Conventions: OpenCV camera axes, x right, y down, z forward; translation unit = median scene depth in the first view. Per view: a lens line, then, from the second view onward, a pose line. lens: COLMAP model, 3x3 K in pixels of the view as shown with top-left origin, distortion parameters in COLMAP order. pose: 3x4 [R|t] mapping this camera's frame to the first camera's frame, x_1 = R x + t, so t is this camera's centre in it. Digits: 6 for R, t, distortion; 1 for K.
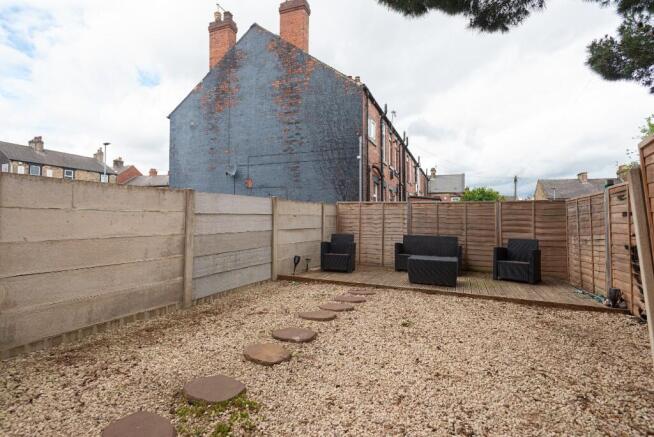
lens RADIAL K [[311.6, 0, 325.7], [0, 311.6, 208.6], [0, 0, 1]] dist [0.016907, -0.000218]
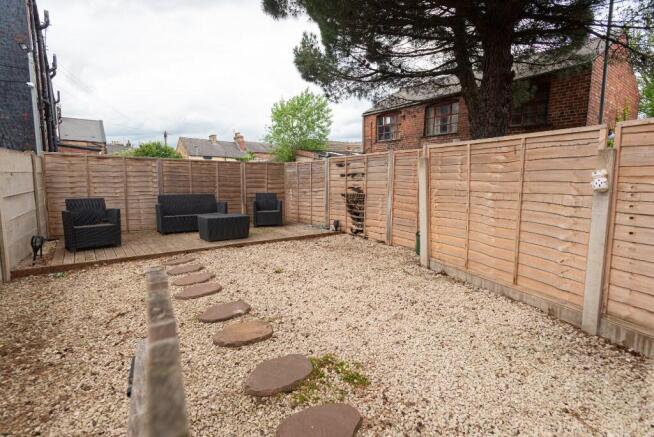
lens RADIAL K [[311.6, 0, 325.7], [0, 311.6, 208.6], [0, 0, 1]] dist [0.016907, -0.000218]
pose [[0.506973, -0.092975, 0.856933, -0.371468], [-0.032391, 0.991408, 0.126728, -0.009639], [-0.861353, -0.092004, 0.499606, 0.168277]]
